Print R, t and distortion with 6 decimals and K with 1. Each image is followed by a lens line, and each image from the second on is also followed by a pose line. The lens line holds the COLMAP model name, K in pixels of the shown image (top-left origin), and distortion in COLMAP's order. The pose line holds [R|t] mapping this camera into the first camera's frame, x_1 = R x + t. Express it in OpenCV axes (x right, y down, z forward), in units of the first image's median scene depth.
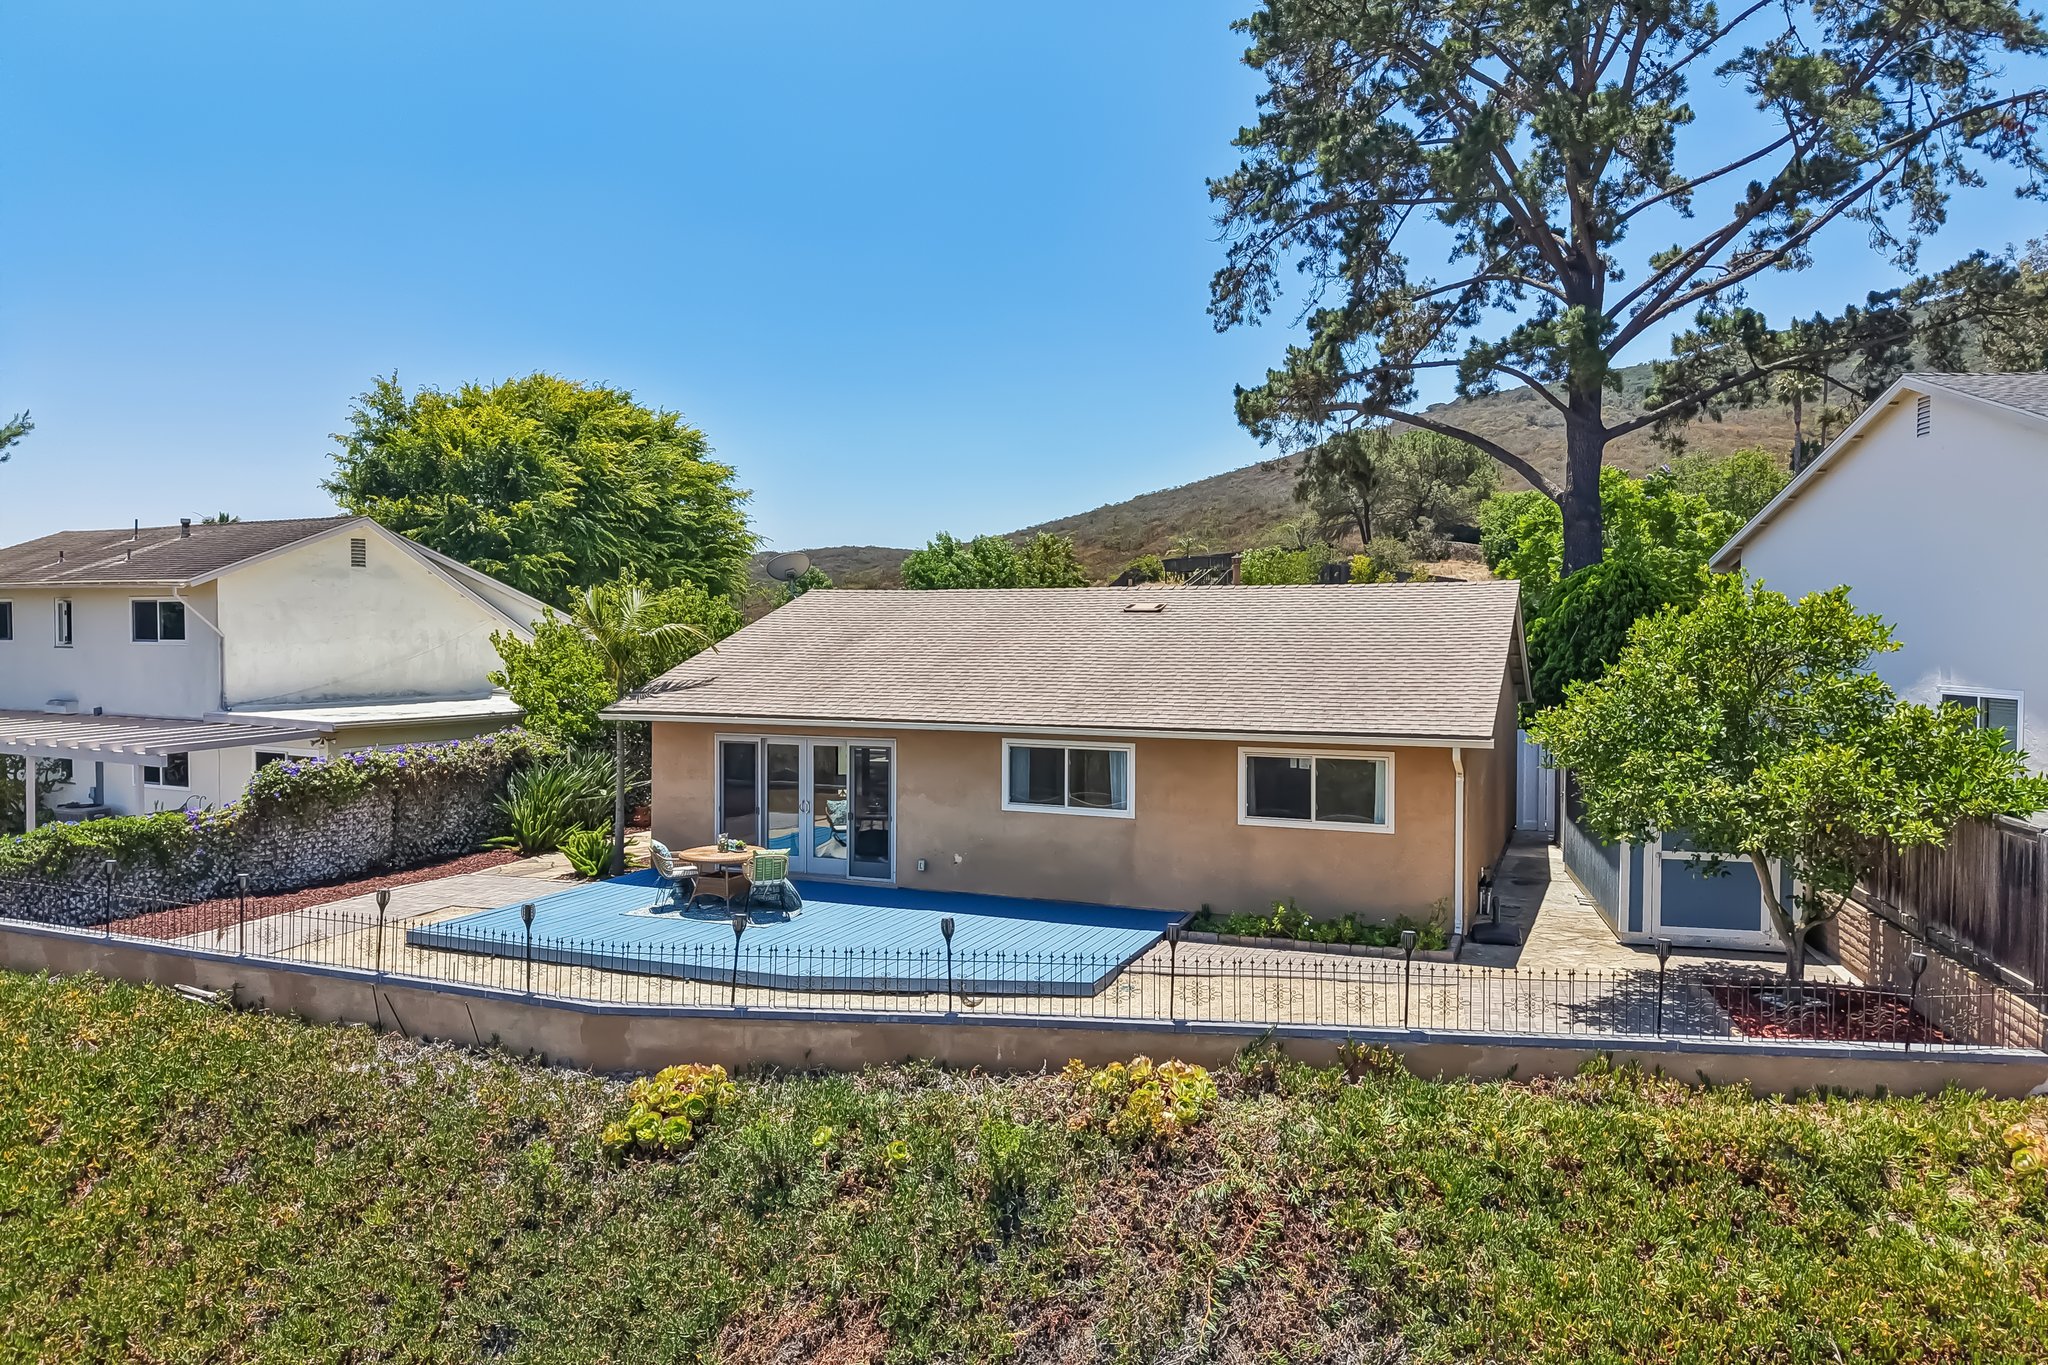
lens RADIAL K [[1377.9, 0, 1026.5], [0, 1377.9, 666.3], [0, 0, 1]] dist [0.017335, -0.004491]
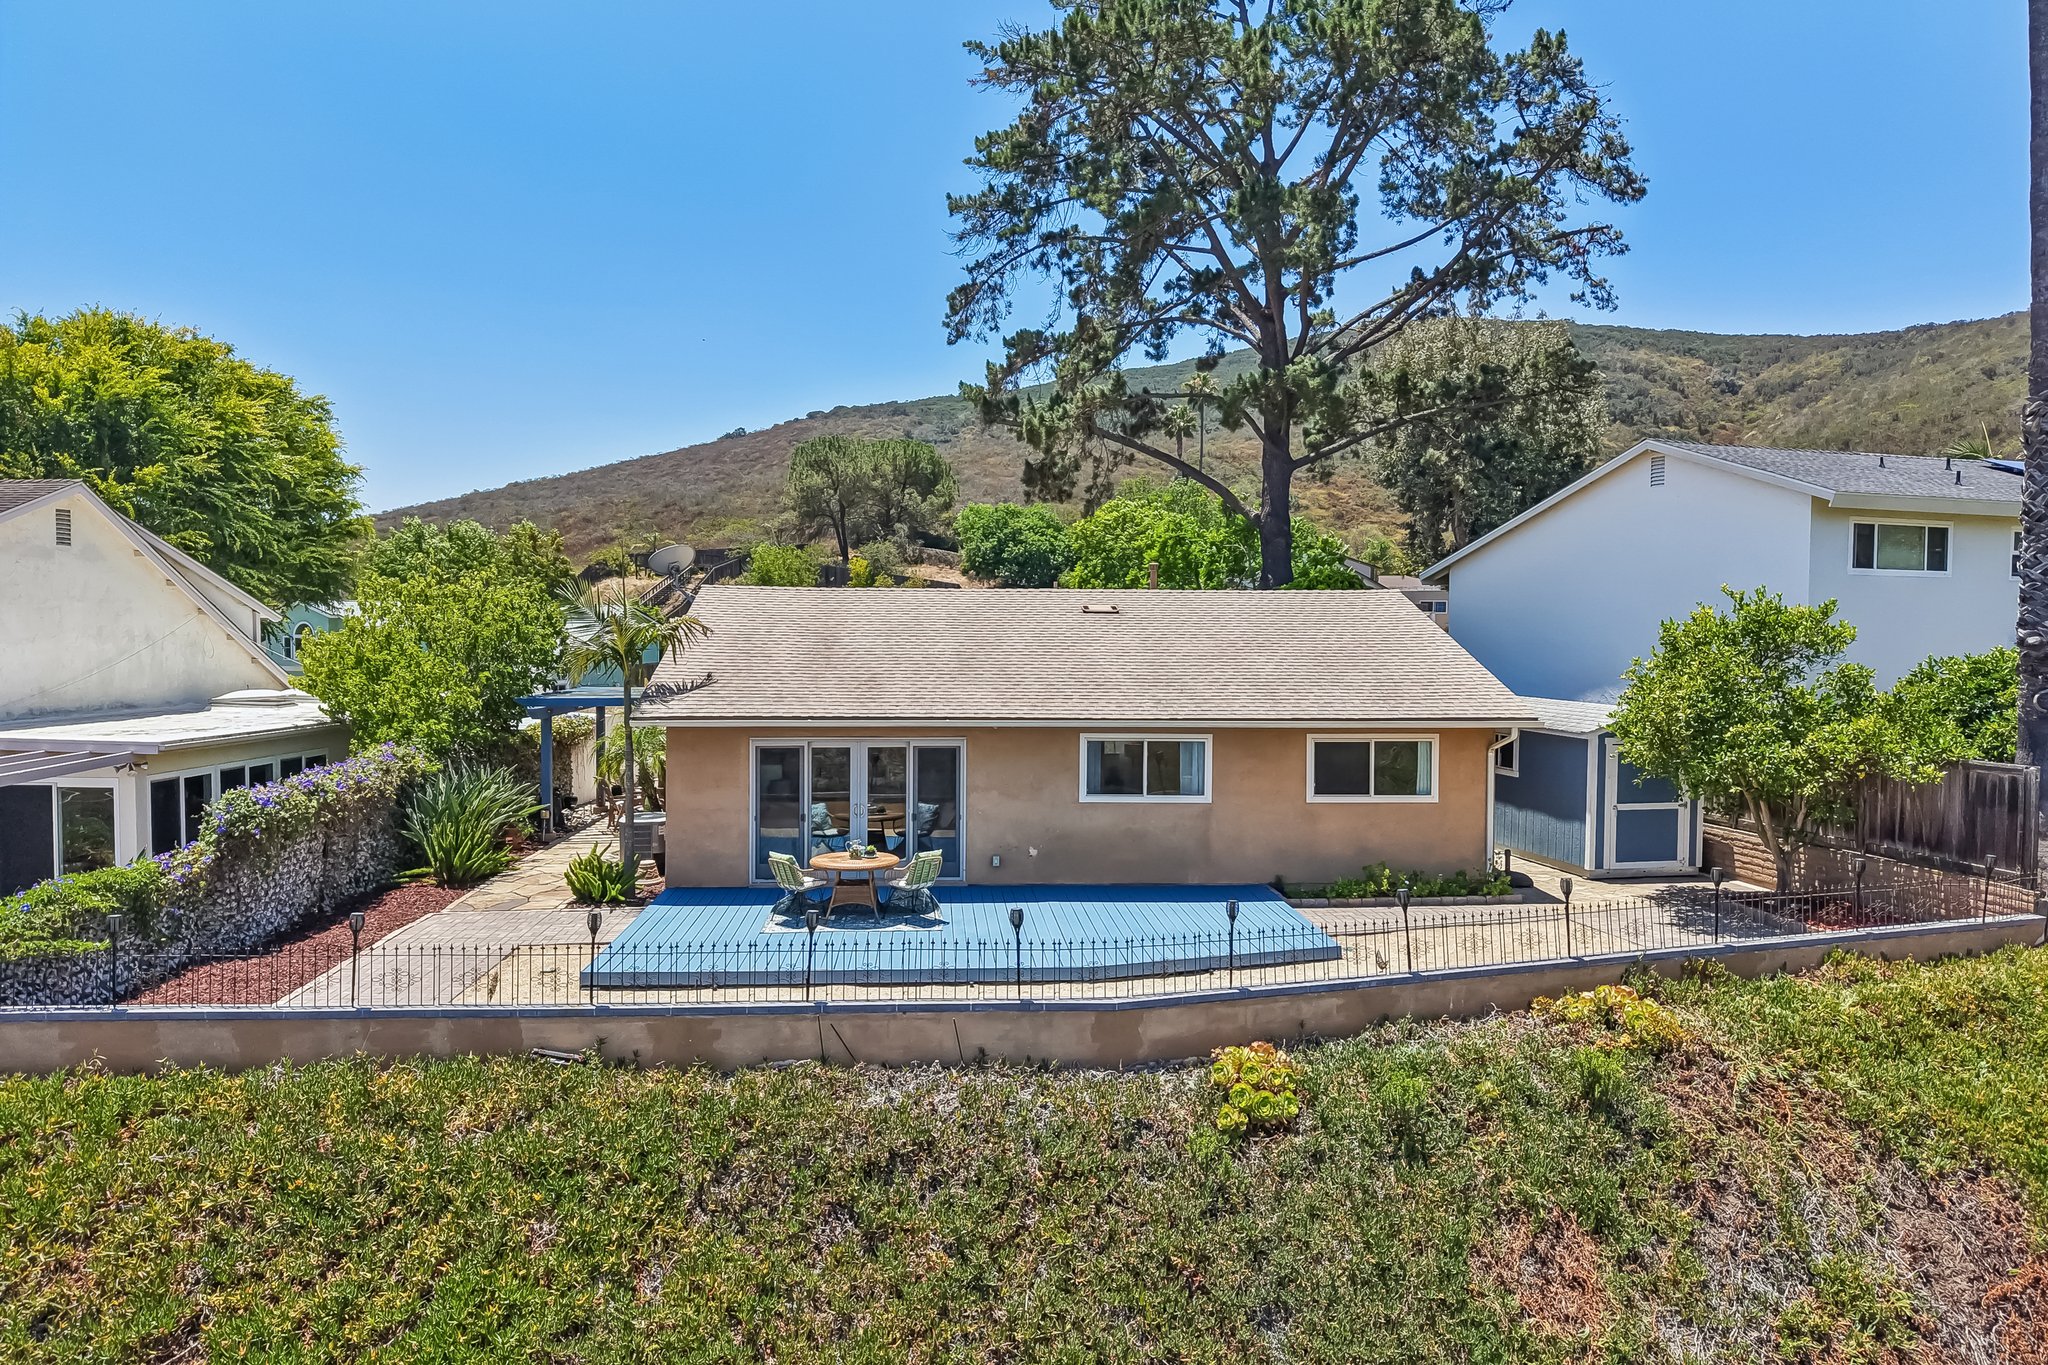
lens RADIAL K [[1370.5, 0, 1024.0], [0, 1370.5, 682.5], [0, 0, 1]] dist [0.039938, -0.050932]
pose [[0.896490, -0.013082, 0.442870, -0.516516], [0.007826, 0.999876, 0.013694, -0.001094], [-0.442994, -0.008811, 0.896481, 0.086100]]
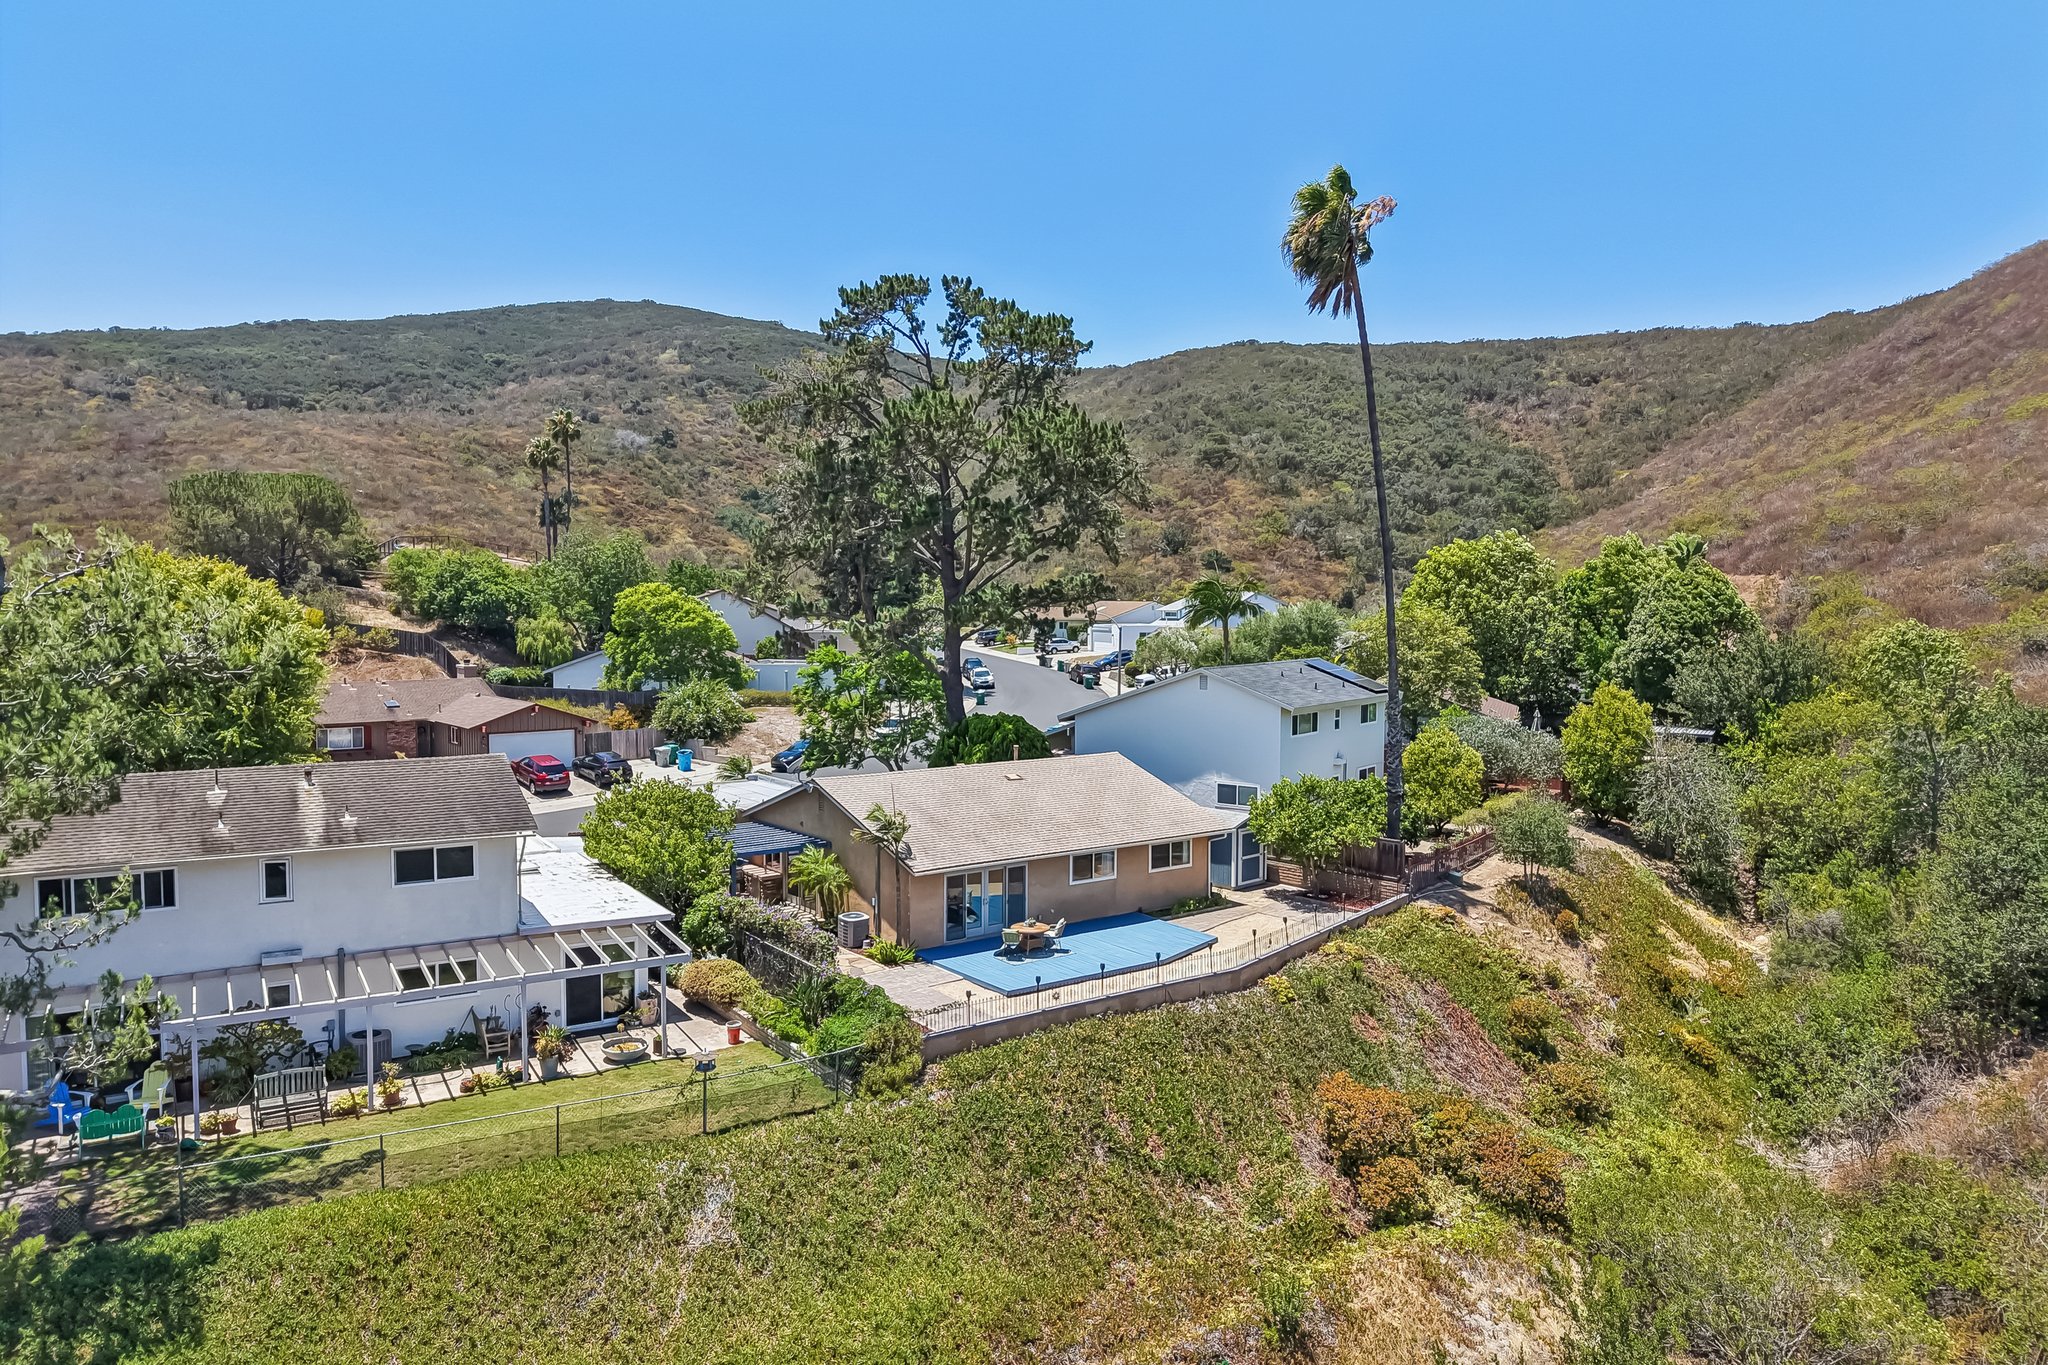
lens RADIAL K [[1377.9, 0, 1026.5], [0, 1377.9, 666.3], [0, 0, 1]] dist [0.017335, -0.004491]
pose [[0.507038, -0.043627, 0.860819, -1.982654], [0.017067, 0.999031, 0.040579, -0.348436], [-0.861755, -0.005883, 0.507291, -0.083325]]
